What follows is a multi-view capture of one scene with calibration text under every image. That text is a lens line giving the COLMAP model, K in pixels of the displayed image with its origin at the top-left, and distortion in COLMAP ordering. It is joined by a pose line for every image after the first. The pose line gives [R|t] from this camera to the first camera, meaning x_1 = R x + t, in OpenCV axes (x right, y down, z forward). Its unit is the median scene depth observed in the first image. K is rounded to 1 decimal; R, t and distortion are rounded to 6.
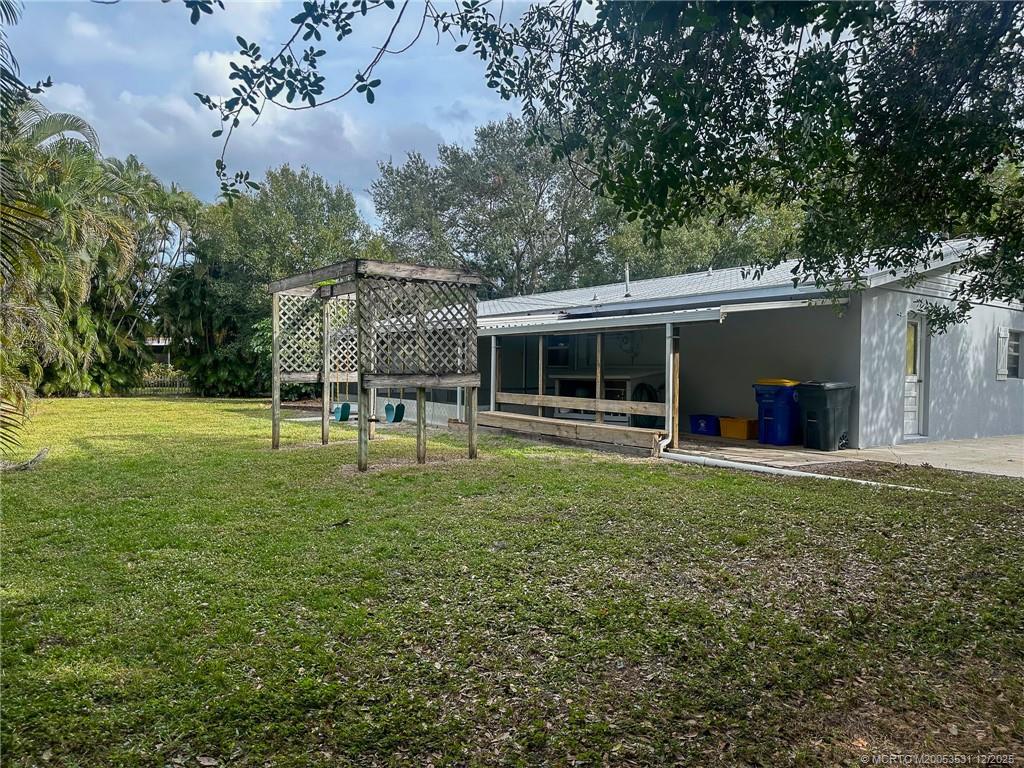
lens RADIAL K [[723.8, 0, 512.0], [0, 723.8, 384.0], [0, 0, 1]] dist [0.074684, -0.094539]
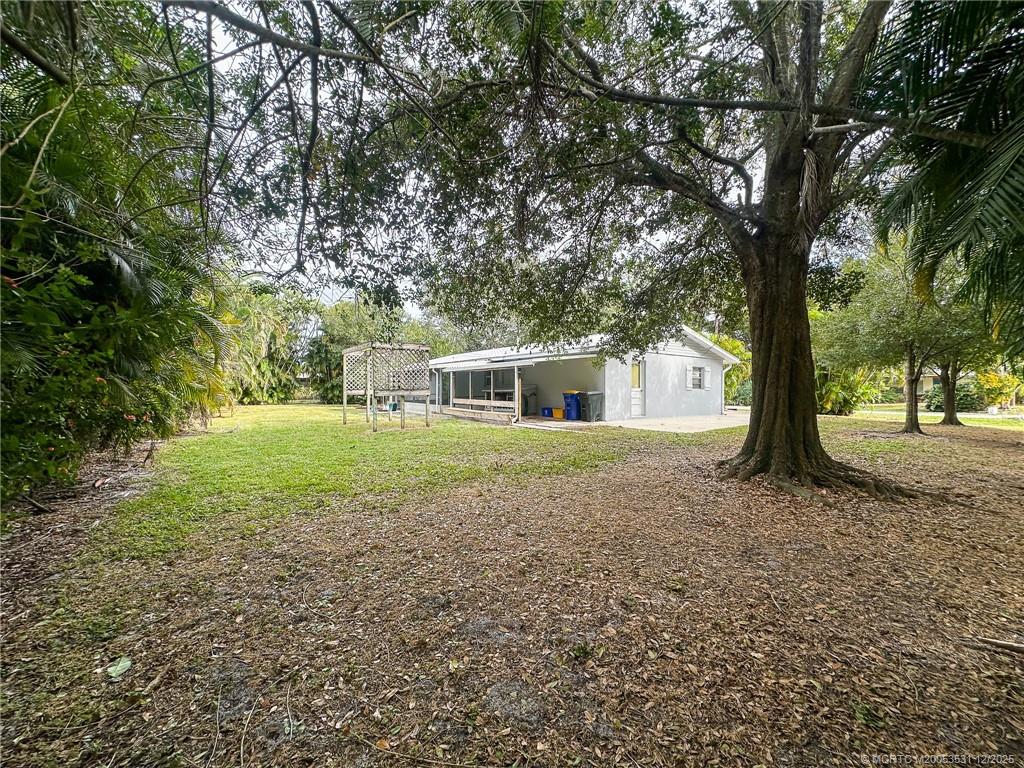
lens RADIAL K [[439.4, 0, 531.9], [0, 439.4, 383.2], [0, 0, 1]] dist [-0.000189, -0.000038]
pose [[0.999911, -0.011436, 0.006872, 0.207862], [0.011655, 0.999395, -0.032771, 0.011756], [-0.006493, 0.032848, 0.999439, -0.297821]]
